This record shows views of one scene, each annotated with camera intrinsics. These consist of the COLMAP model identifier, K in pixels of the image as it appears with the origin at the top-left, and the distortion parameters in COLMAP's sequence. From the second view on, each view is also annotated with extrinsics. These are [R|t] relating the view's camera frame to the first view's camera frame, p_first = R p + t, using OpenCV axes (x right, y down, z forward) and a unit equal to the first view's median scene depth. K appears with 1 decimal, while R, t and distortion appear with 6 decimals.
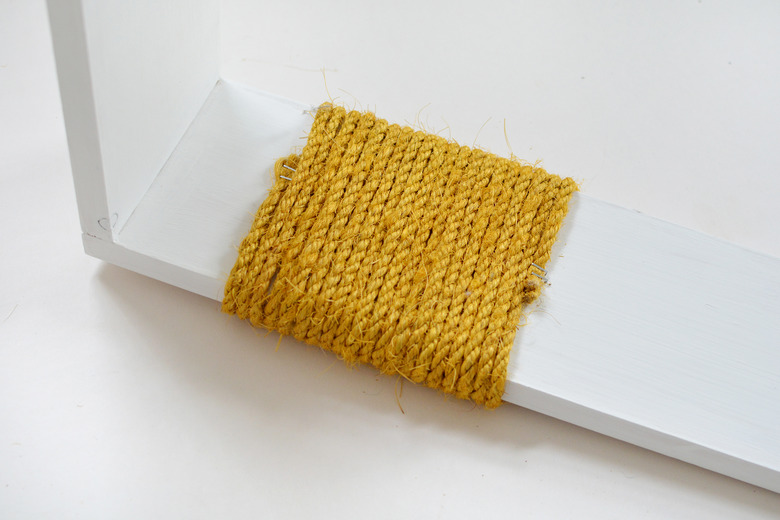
lens RADIAL K [[792.7, 0, 390.0], [0, 792.7, 260.0], [0, 0, 1]] dist [0.000515, -0.000176]
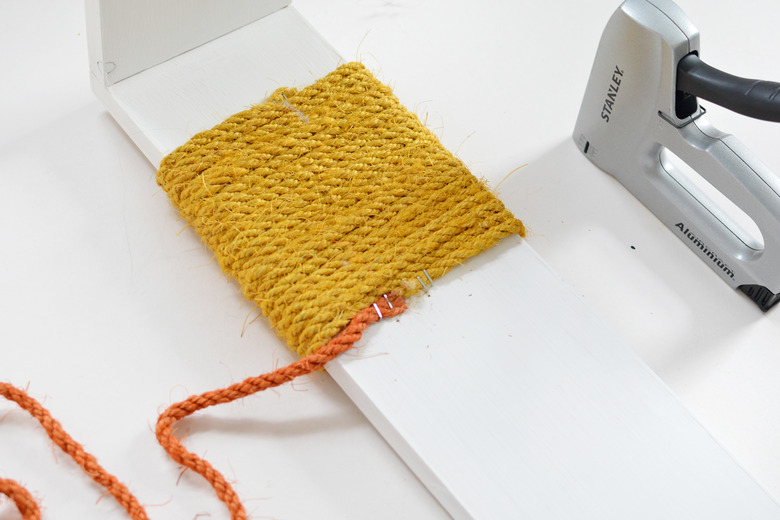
lens RADIAL K [[792.7, 0, 390.0], [0, 792.7, 260.0], [0, 0, 1]] dist [0.000515, -0.000176]
pose [[0.871834, 0.442944, -0.209059, 0.355120], [-0.448003, 0.893677, 0.025181, -0.012606], [0.197985, 0.071705, 0.977579, 0.007115]]
